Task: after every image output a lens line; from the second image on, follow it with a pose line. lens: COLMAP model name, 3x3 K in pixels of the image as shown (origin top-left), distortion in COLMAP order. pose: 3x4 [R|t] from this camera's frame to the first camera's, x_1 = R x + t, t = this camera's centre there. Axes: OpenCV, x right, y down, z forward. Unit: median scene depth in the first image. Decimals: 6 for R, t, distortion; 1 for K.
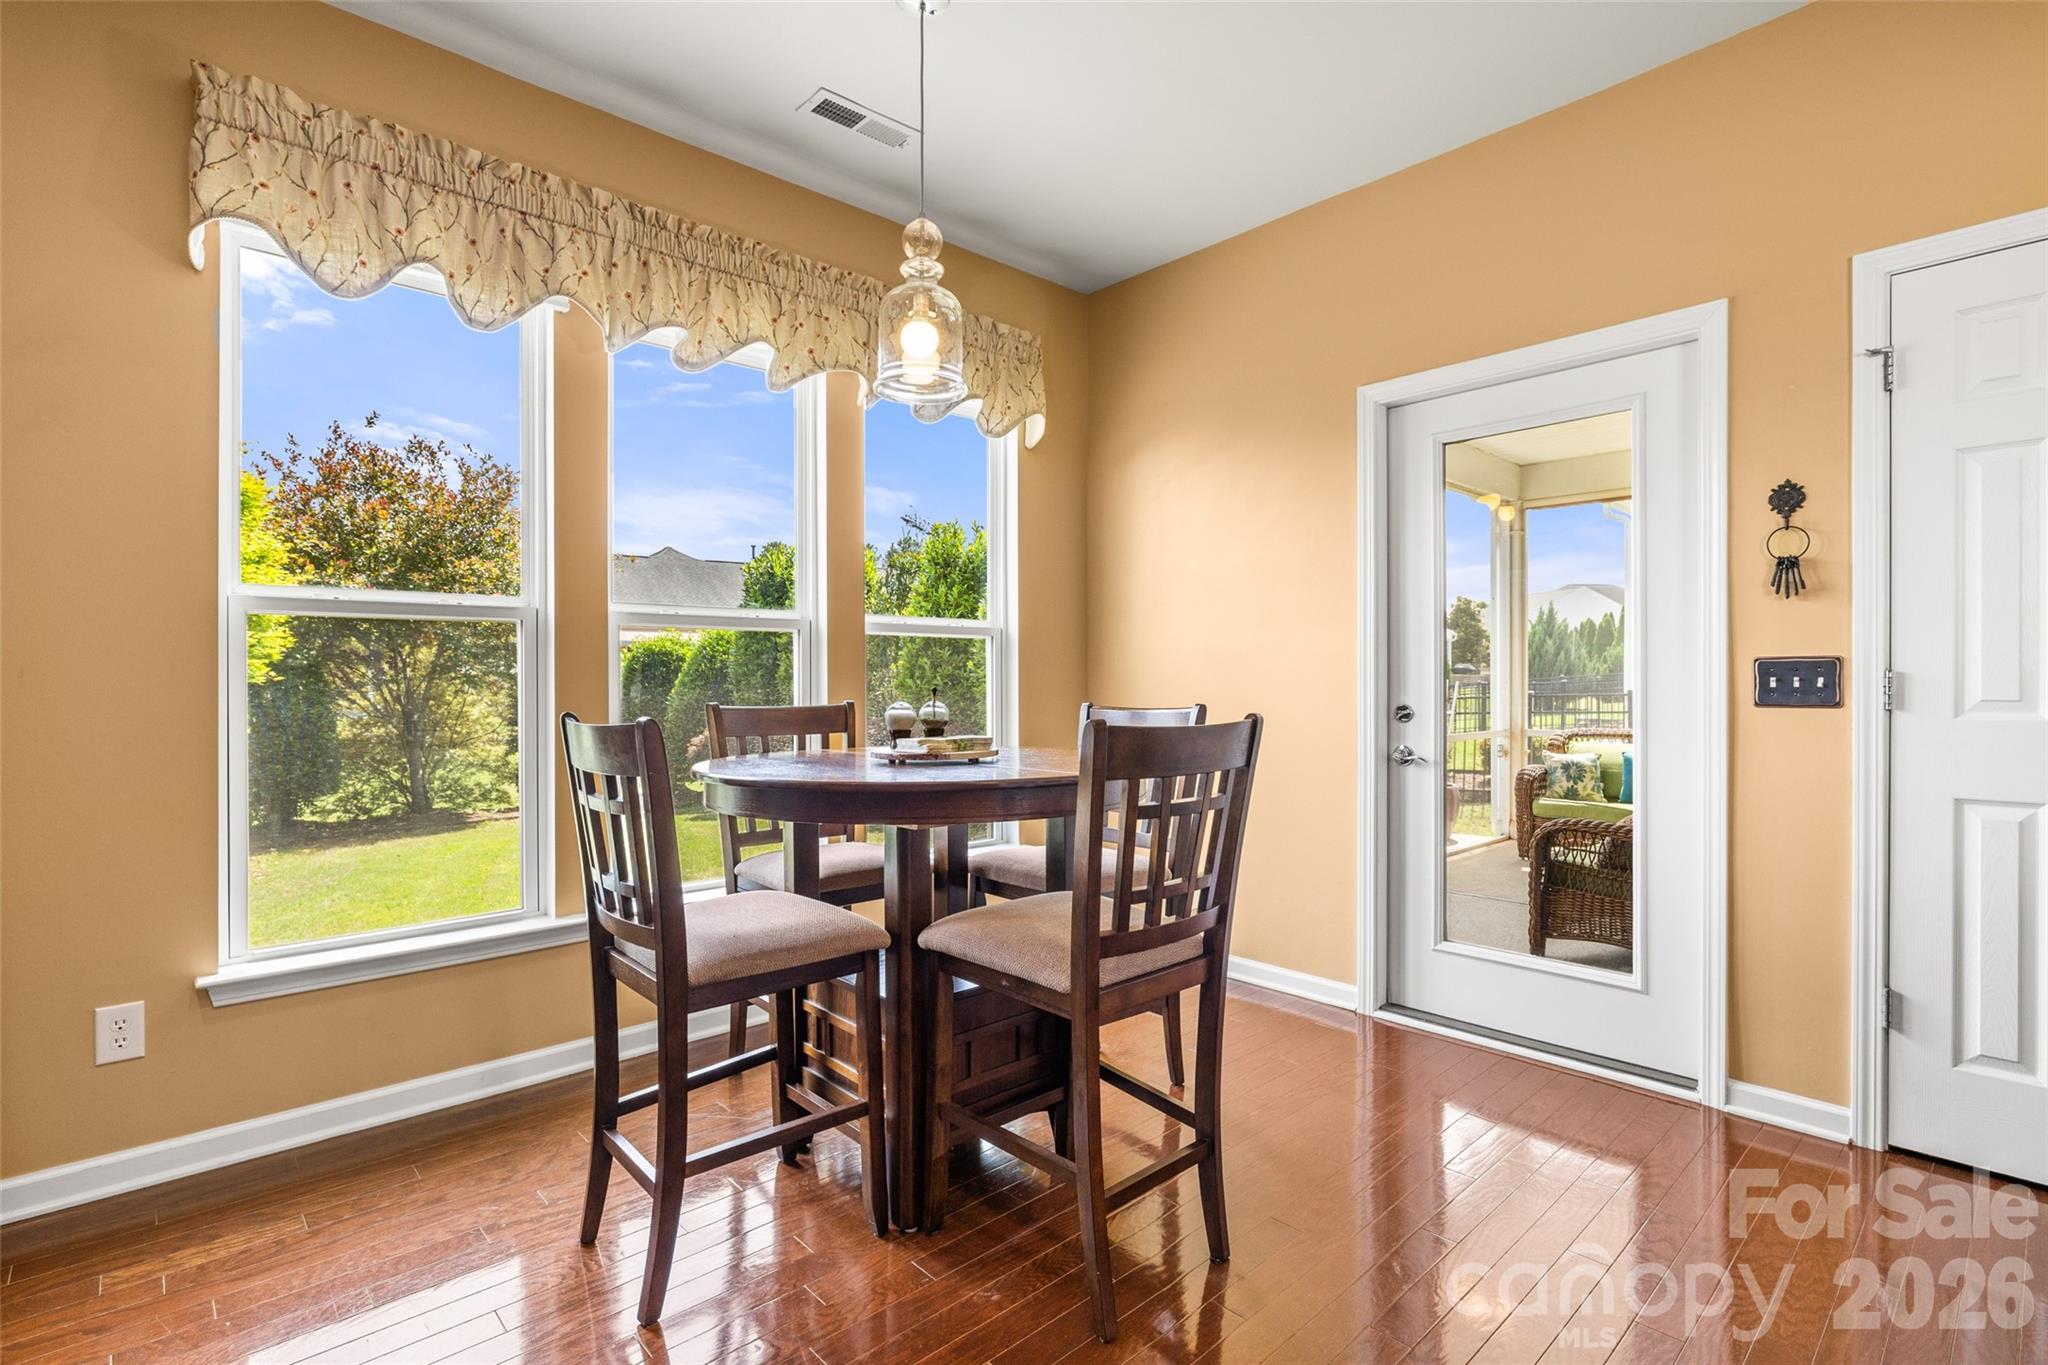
lens RADIAL K [[964.3, 0, 1029.1], [0, 964.3, 689.2], [0, 0, 1]] dist [-0.005379, -0.000724]
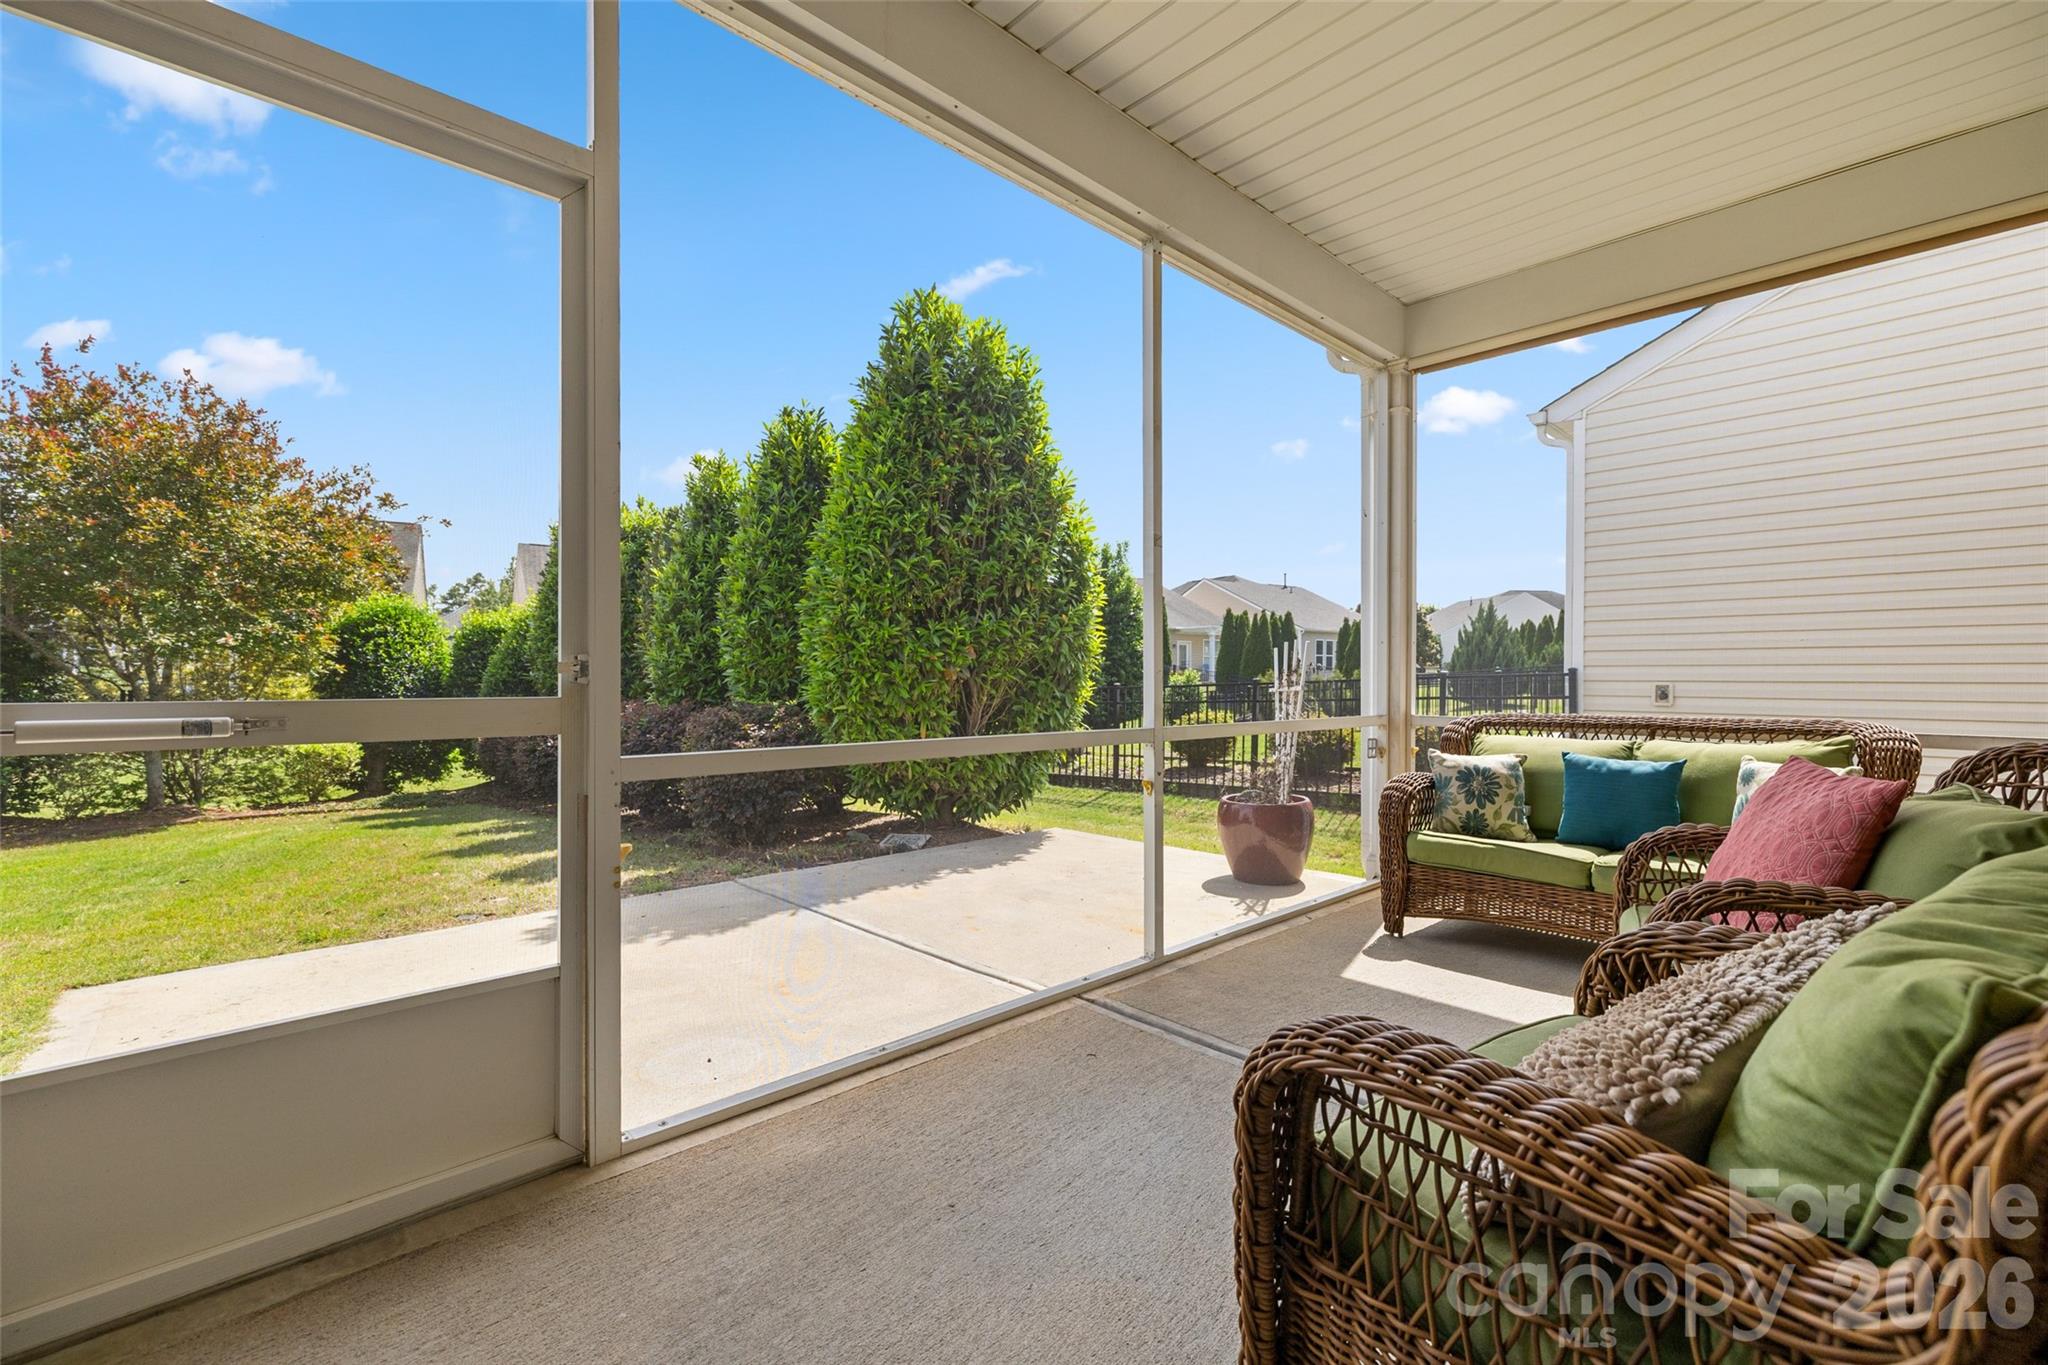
lens RADIAL K [[891.2, 0, 1013.6], [0, 891.2, 686.5], [0, 0, 1]] dist [0.004441, -0.000153]
pose [[0.999971, 0.007007, 0.002990, 0.261394], [-0.007013, 0.999973, 0.002112, 0.024533], [-0.002975, -0.002133, 0.999993, 0.426630]]
